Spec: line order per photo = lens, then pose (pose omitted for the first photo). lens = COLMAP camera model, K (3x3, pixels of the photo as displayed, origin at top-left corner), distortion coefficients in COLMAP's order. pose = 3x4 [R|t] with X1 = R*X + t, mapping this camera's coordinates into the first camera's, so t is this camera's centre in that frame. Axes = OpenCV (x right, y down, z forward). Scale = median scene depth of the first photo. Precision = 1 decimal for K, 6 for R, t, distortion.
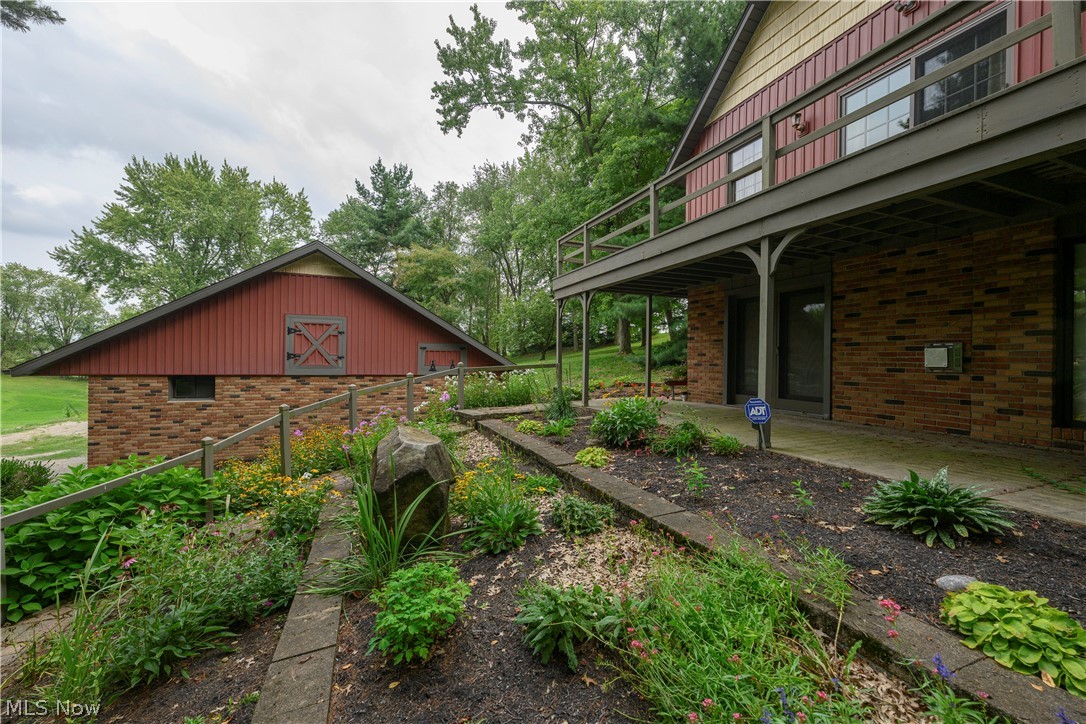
lens RADIAL K [[434.1, 0, 539.9], [0, 434.1, 356.9], [0, 0, 1]] dist [0.000760, 0.000084]
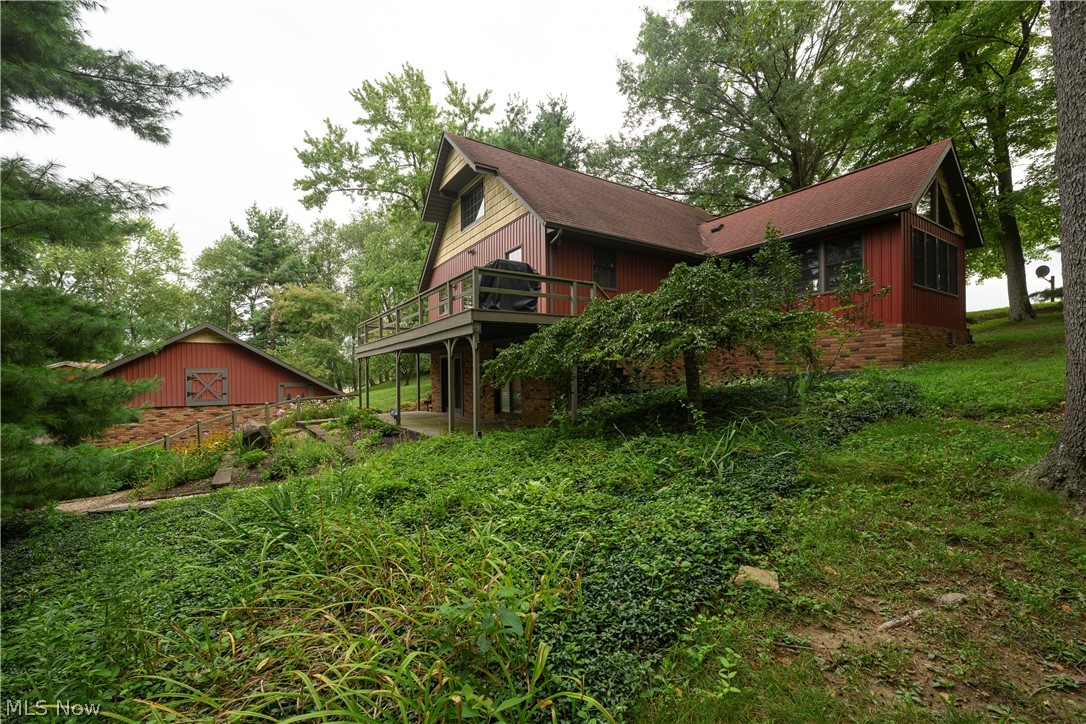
lens RADIAL K [[434.3, 0, 527.6], [0, 434.3, 376.5], [0, 0, 1]] dist [0.001715, 0.000203]
pose [[0.981060, -0.026610, 0.191868, 0.179736], [0.026433, 0.999645, 0.003482, -0.020749], [-0.191892, 0.001656, 0.981415, -0.425865]]
